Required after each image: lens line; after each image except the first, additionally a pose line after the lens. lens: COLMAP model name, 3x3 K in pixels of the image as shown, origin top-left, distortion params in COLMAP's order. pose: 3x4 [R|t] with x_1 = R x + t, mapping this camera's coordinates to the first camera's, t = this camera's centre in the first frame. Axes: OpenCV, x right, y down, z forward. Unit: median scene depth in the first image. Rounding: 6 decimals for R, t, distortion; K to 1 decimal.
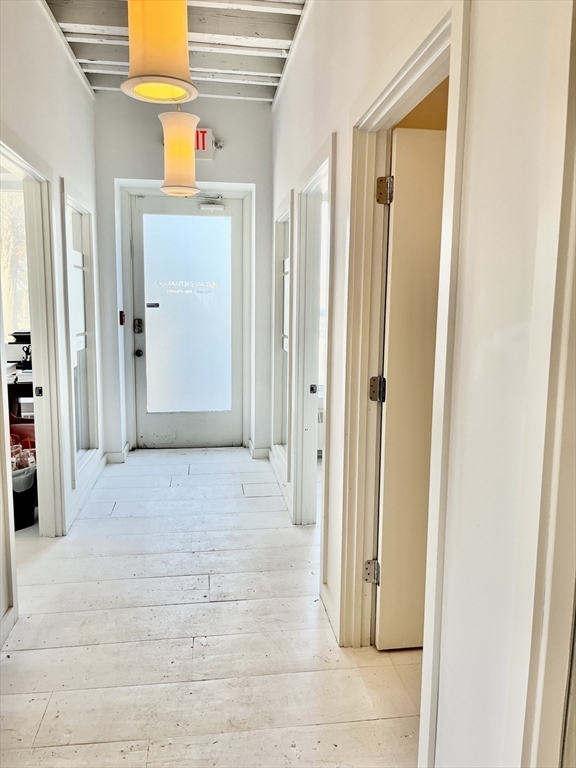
lens RADIAL K [[585.8, 0, 288.5], [0, 585.8, 382.9], [0, 0, 1]] dist [0.030174, 0.000547]
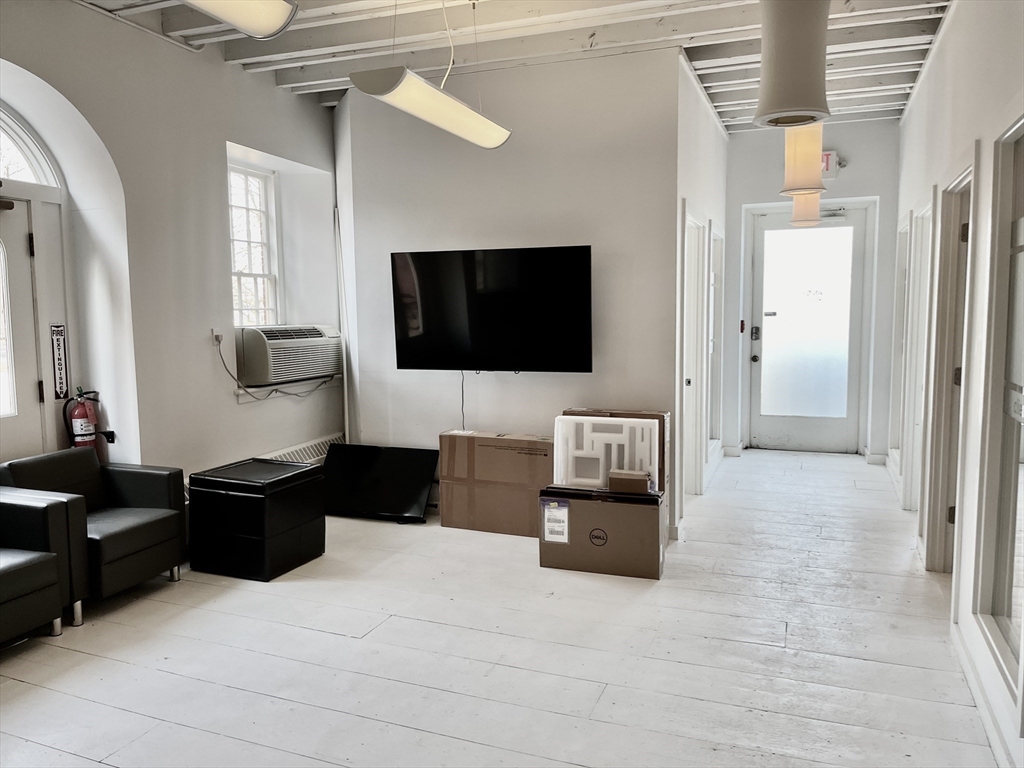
lens RADIAL K [[781.1, 0, 518.8], [0, 781.1, 379.3], [0, 0, 1]] dist [0.030174, 0.000547]
pose [[0.875951, 0.024888, -0.481758, 0.062143], [-0.045715, 0.998456, -0.031540, 0.055220], [0.480230, 0.049651, 0.875736, -0.491975]]
